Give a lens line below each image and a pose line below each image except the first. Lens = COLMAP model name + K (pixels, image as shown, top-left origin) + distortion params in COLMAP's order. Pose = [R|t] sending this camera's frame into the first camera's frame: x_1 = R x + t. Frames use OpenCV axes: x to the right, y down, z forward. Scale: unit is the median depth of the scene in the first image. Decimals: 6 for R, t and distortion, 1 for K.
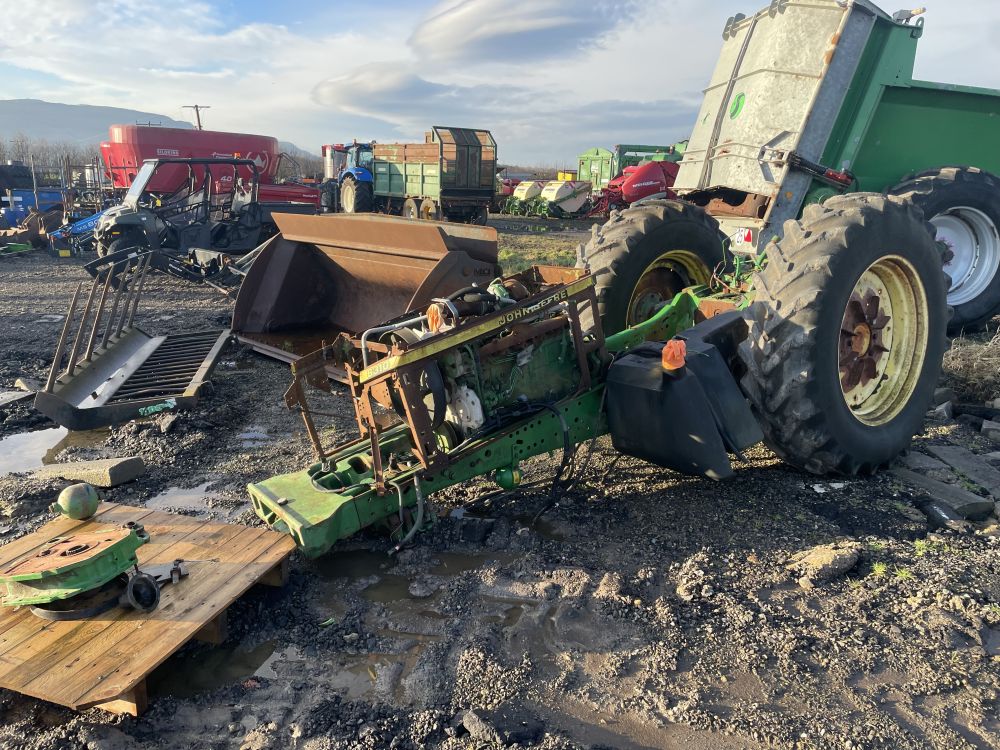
lens RADIAL K [[758.6, 0, 503.3], [0, 758.6, 374.8], [0, 0, 1]] dist [0.114255, -0.154505]
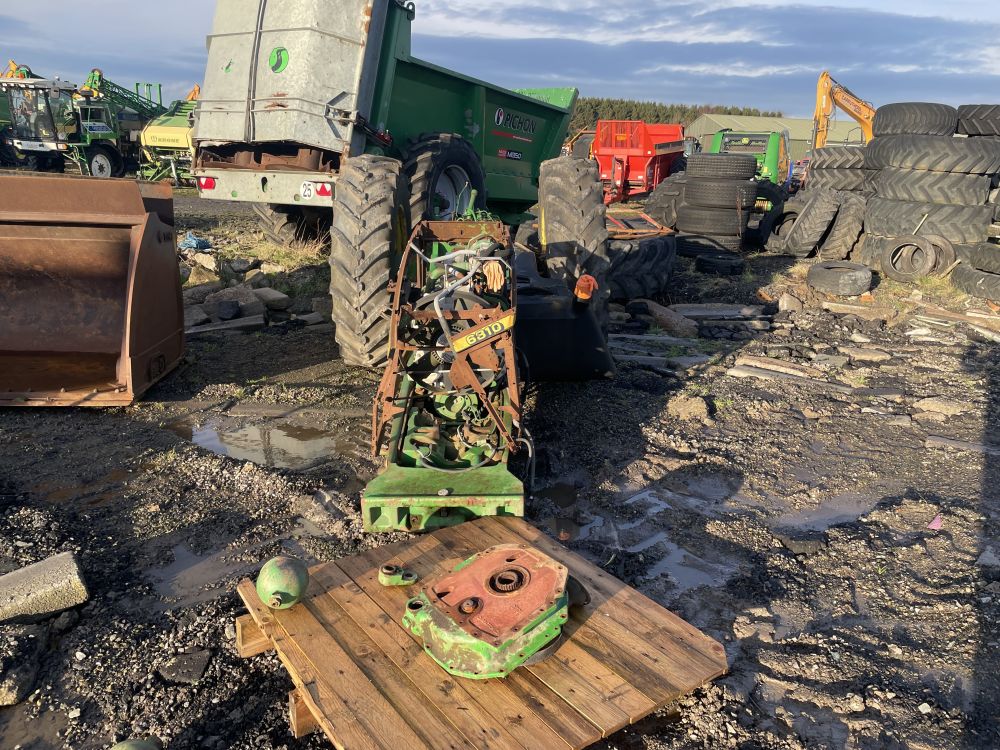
lens RADIAL K [[758.6, 0, 503.3], [0, 758.6, 374.8], [0, 0, 1]] dist [0.114255, -0.154505]
pose [[0.585271, -0.210588, 0.783014, -0.434349], [0.163870, 0.976478, 0.140133, -0.041342], [-0.794106, 0.046297, 0.606013, 0.182171]]
